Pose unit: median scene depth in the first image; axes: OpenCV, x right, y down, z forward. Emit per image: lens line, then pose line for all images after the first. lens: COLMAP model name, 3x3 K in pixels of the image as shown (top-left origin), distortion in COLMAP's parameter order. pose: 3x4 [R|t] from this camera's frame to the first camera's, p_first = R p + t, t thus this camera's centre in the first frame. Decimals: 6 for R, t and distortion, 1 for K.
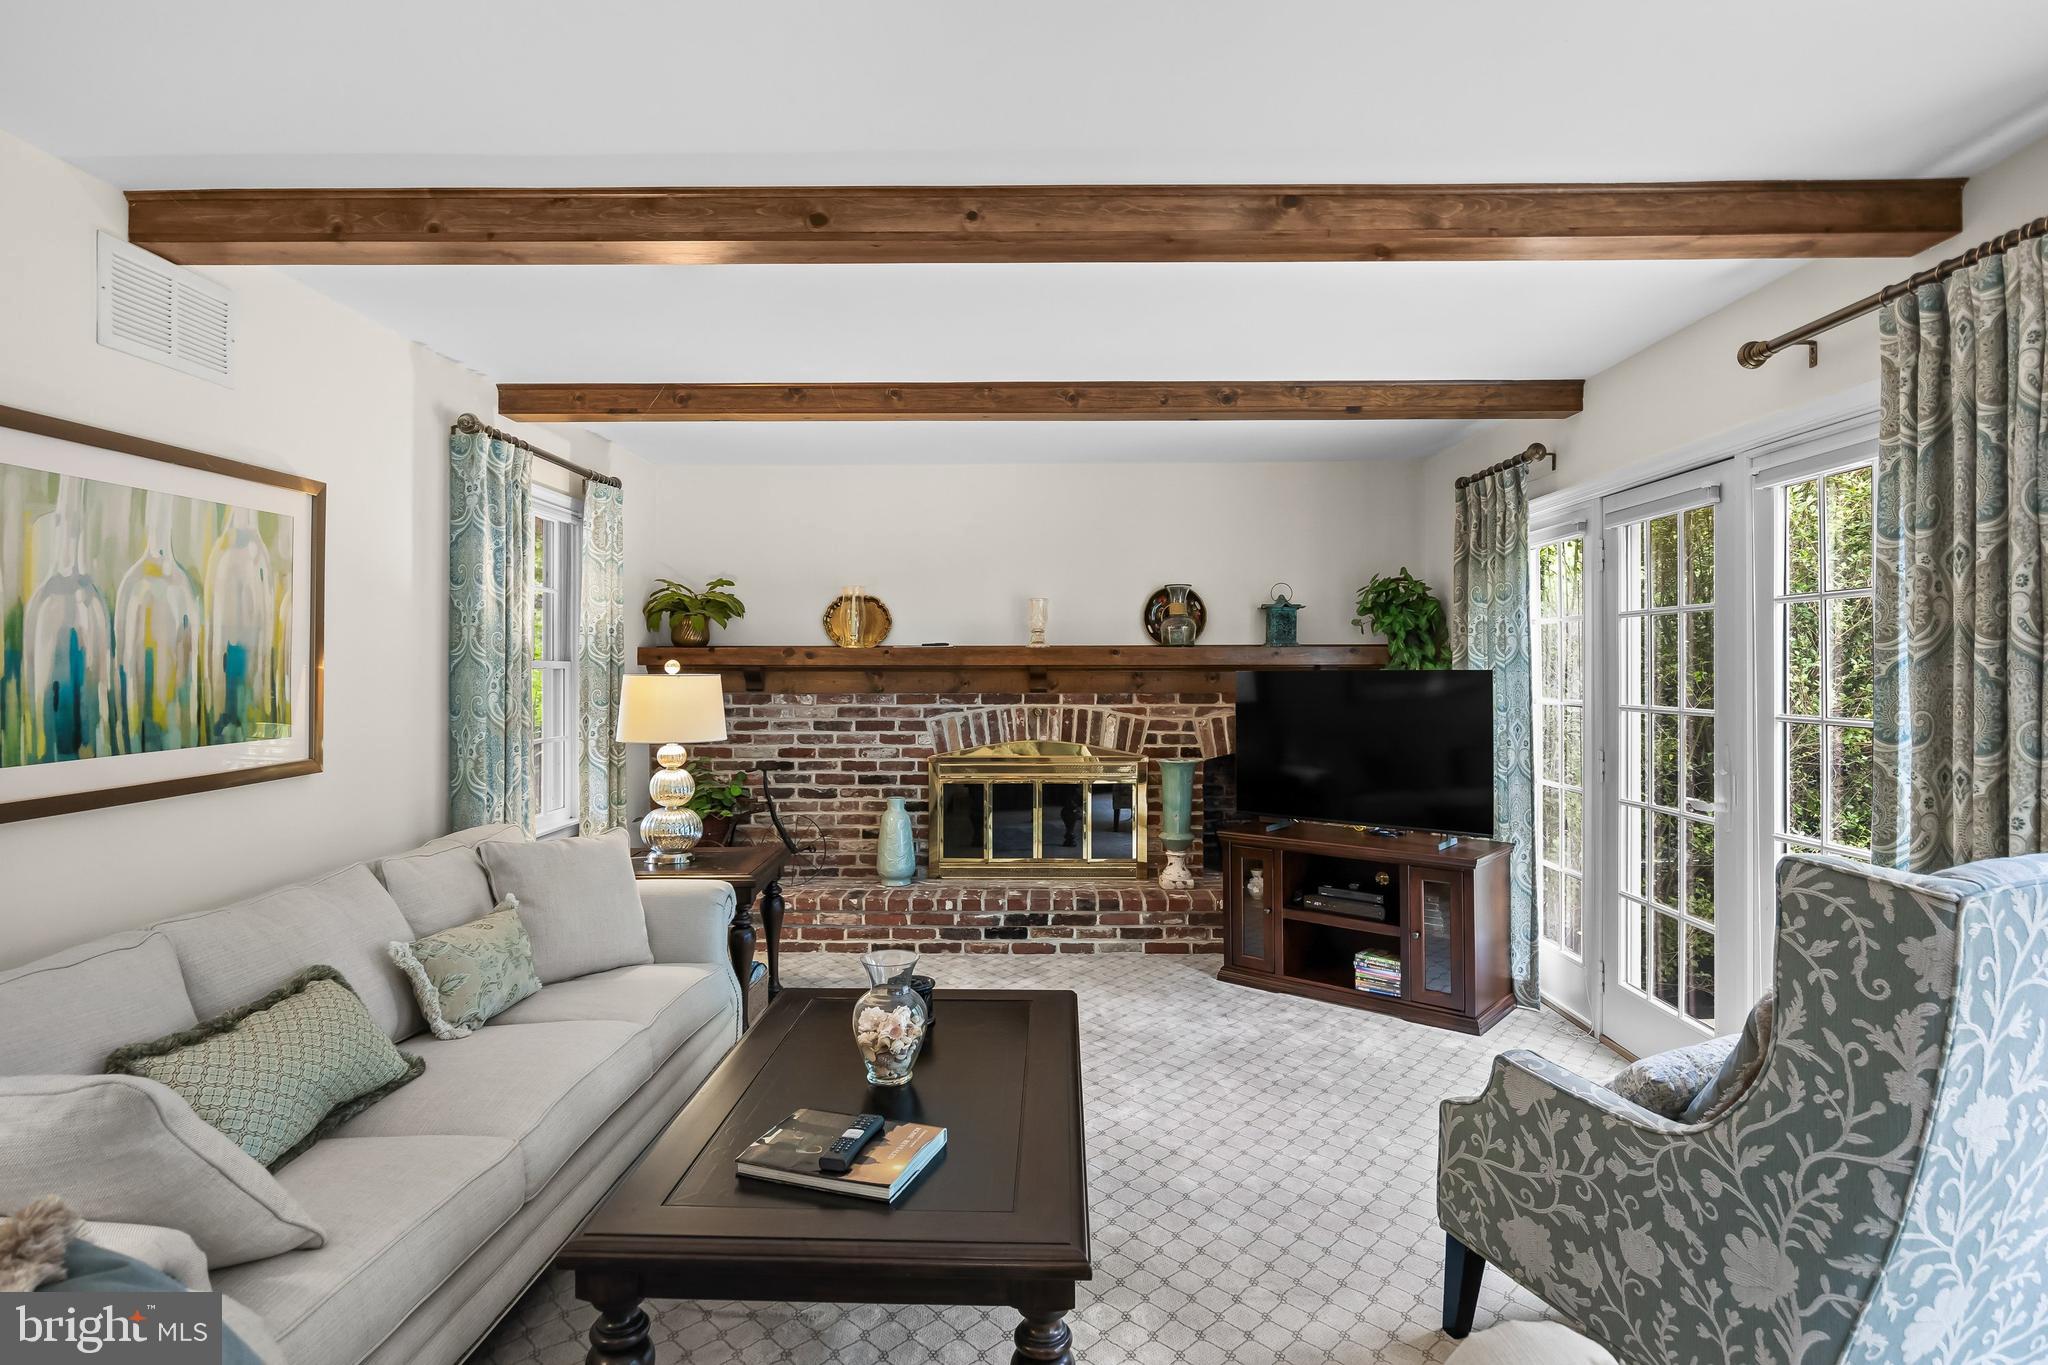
lens RADIAL K [[1069.9, 0, 1018.2], [0, 1069.9, 674.4], [0, 0, 1]] dist [-0.001738, -0.001064]
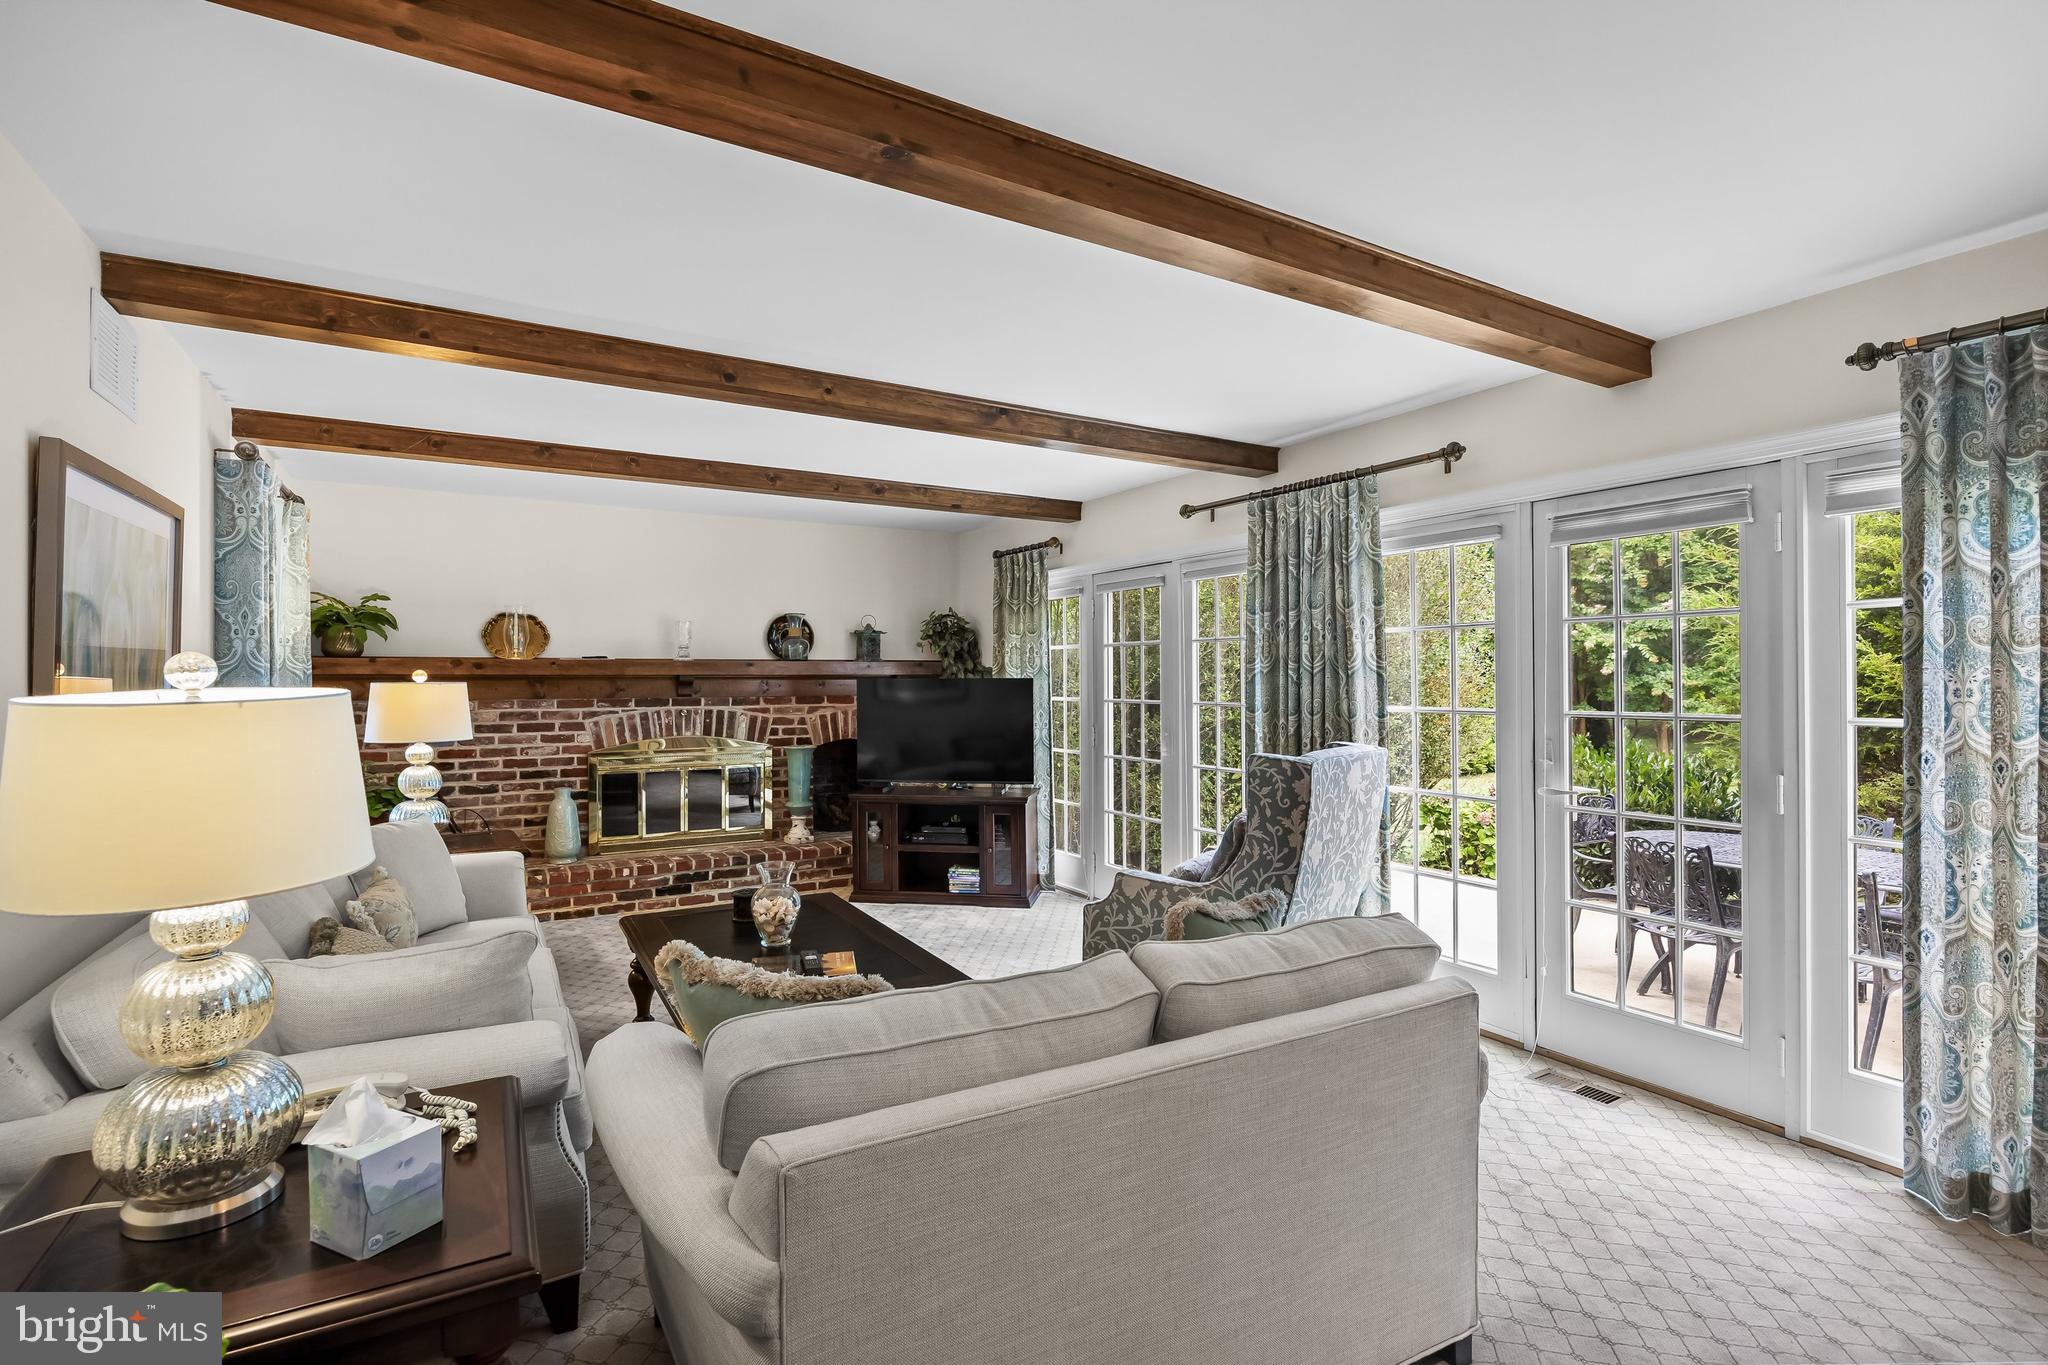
lens RADIAL K [[971.5, 0, 1024.0], [0, 971.5, 682.5], [0, 0, 1]] dist [-0.001539, -0.000346]
pose [[0.851683, -0.003272, 0.524048, -0.275151], [0.003848, 0.999993, -0.000009, 0.002124], [-0.524044, 0.002024, 0.851689, -0.188348]]
